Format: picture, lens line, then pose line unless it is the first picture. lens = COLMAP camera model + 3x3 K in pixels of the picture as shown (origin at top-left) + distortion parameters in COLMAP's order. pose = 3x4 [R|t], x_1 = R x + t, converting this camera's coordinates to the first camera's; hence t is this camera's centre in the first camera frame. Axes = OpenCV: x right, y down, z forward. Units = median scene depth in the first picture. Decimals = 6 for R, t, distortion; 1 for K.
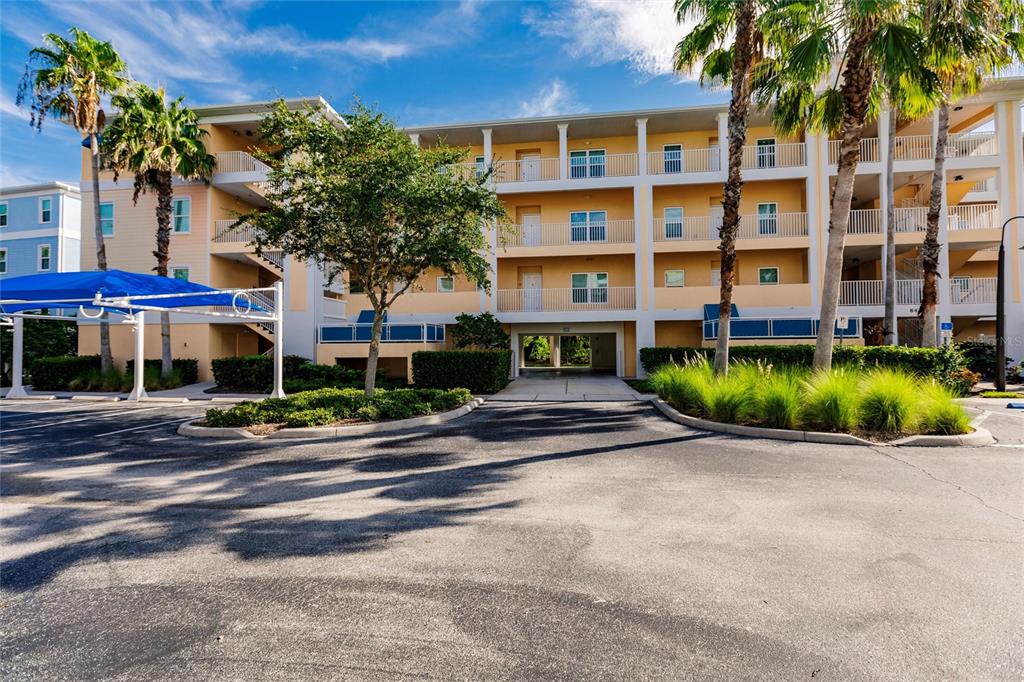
lens RADIAL K [[460.1, 0, 508.7], [0, 460.1, 337.9], [0, 0, 1]] dist [0.005308, -0.001006]
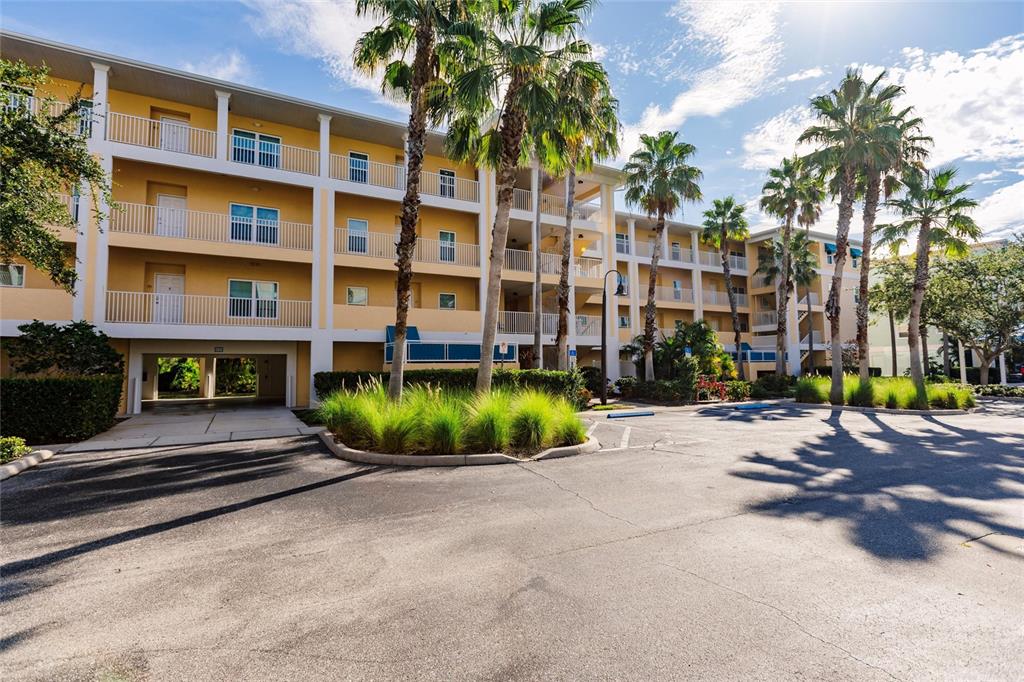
lens RADIAL K [[494.4, 0, 512.0], [0, 494.4, 341.0], [0, 0, 1]] dist [-0.001535, -0.000064]
pose [[0.806649, 0.033043, 0.590106, 0.037025], [-0.007451, 0.998925, -0.045749, 0.002833], [-0.590984, 0.032506, 0.806028, 0.033794]]
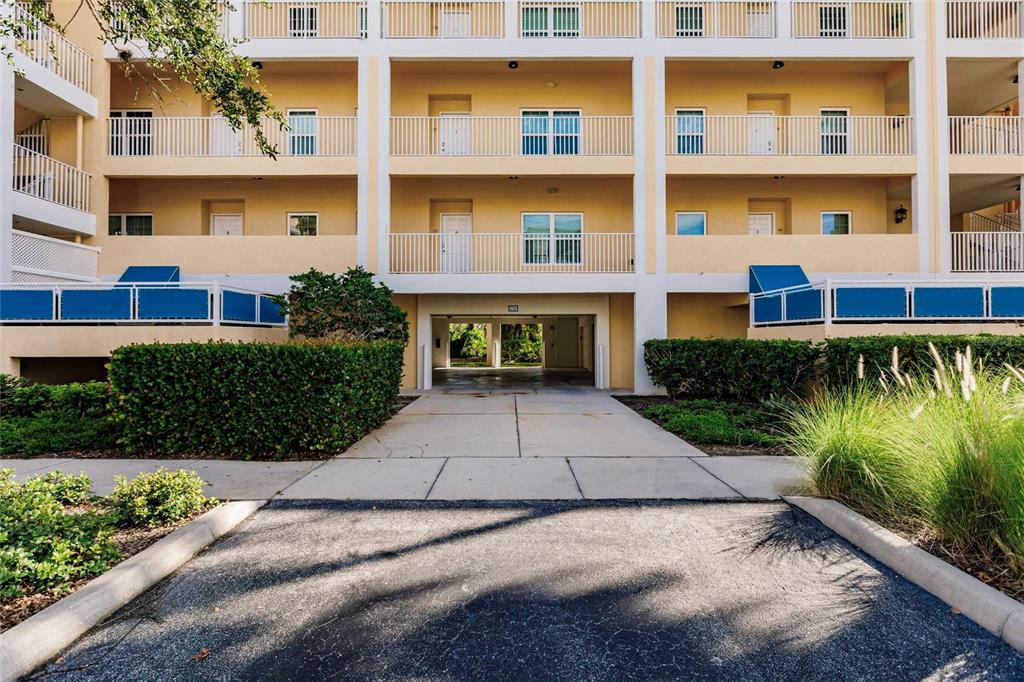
lens RADIAL K [[460.1, 0, 508.7], [0, 460.1, 337.9], [0, 0, 1]] dist [0.005308, -0.001006]
pose [[0.991208, 0.005112, 0.132212, 0.050279], [-0.006929, 0.999888, 0.013284, 0.014260], [-0.132130, -0.014083, 0.991132, 0.495155]]
